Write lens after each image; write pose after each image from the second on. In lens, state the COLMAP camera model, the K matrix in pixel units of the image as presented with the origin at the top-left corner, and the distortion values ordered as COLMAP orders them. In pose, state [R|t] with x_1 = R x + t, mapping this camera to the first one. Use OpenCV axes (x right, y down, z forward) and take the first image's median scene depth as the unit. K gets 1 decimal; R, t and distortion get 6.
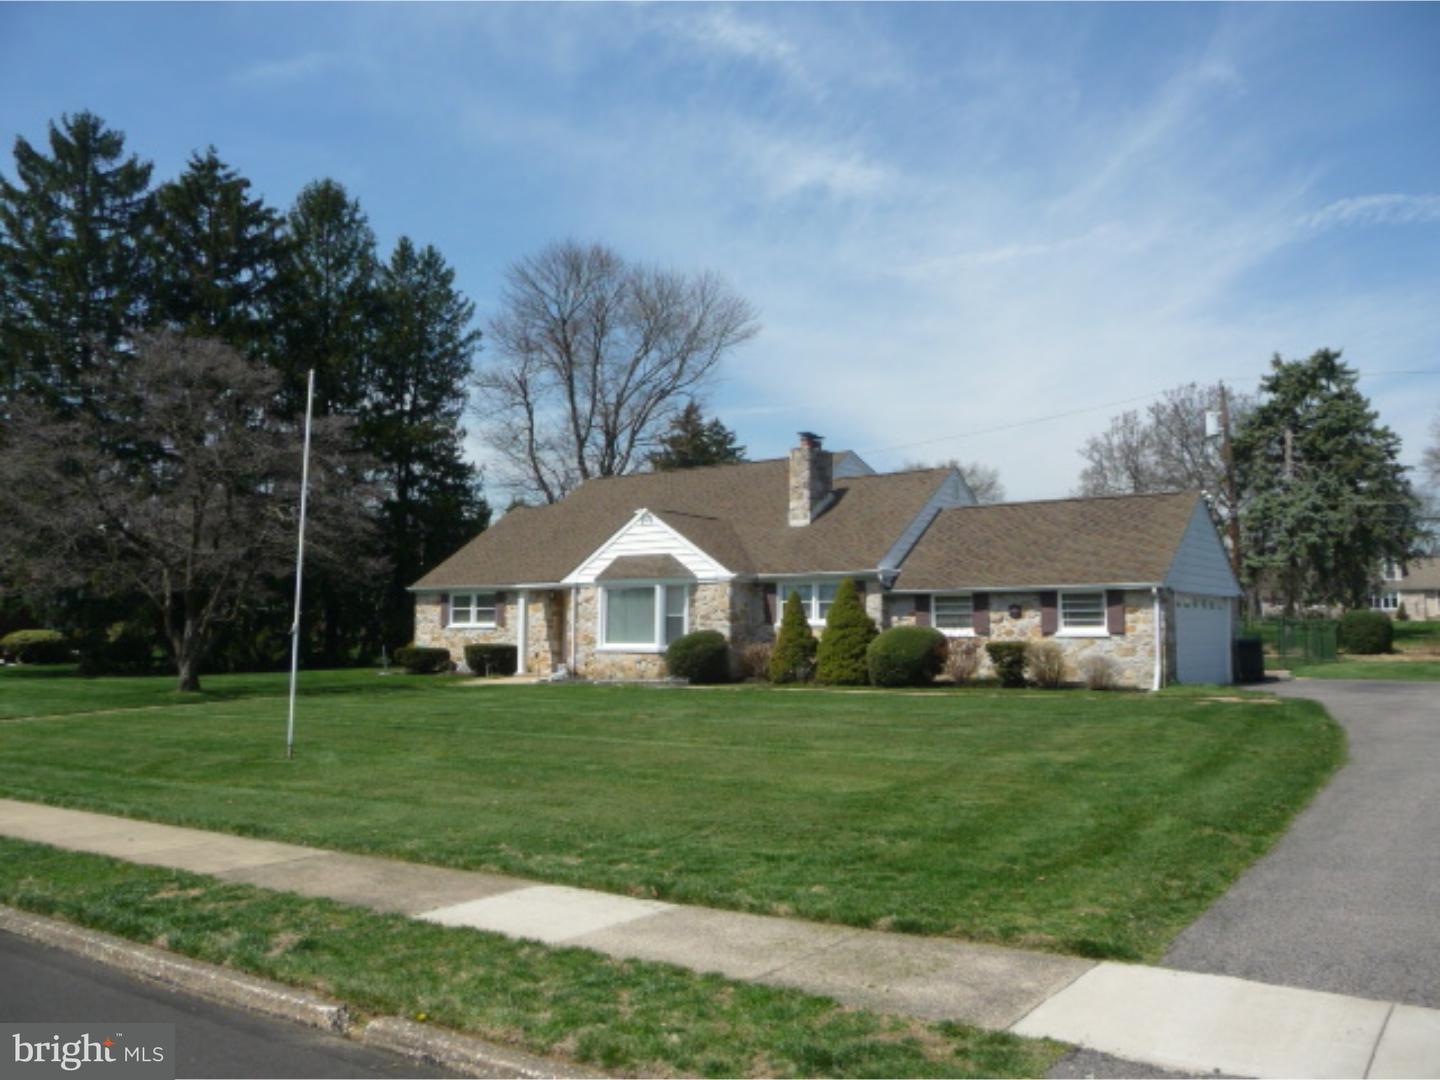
lens RADIAL K [[1202.4, 0, 698.4], [0, 1202.4, 535.7], [0, 0, 1]] dist [-0.040403, 0.071856]
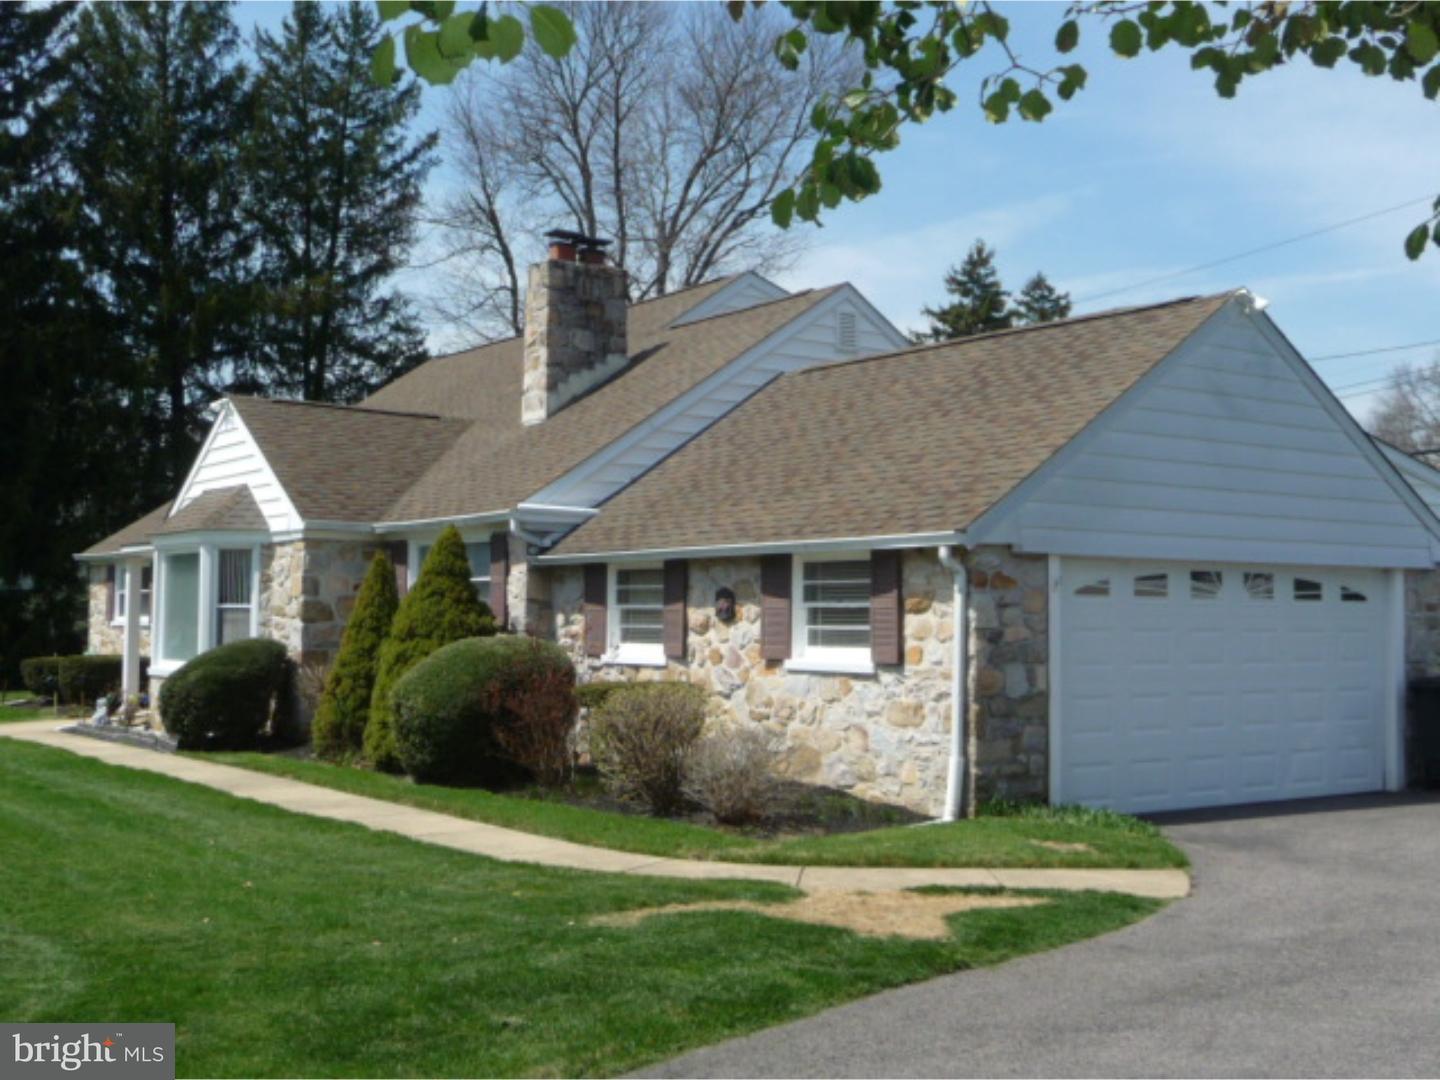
lens RADIAL K [[1690.0, 0, 720.0], [0, 1690.0, 540.0], [0, 0, 1]] dist [-0.020334, -0.027120]
pose [[0.956784, -0.009802, -0.290636, 0.377439], [0.020995, 0.999152, 0.035416, 0.017450], [0.290042, -0.039987, 0.956178, 0.389042]]
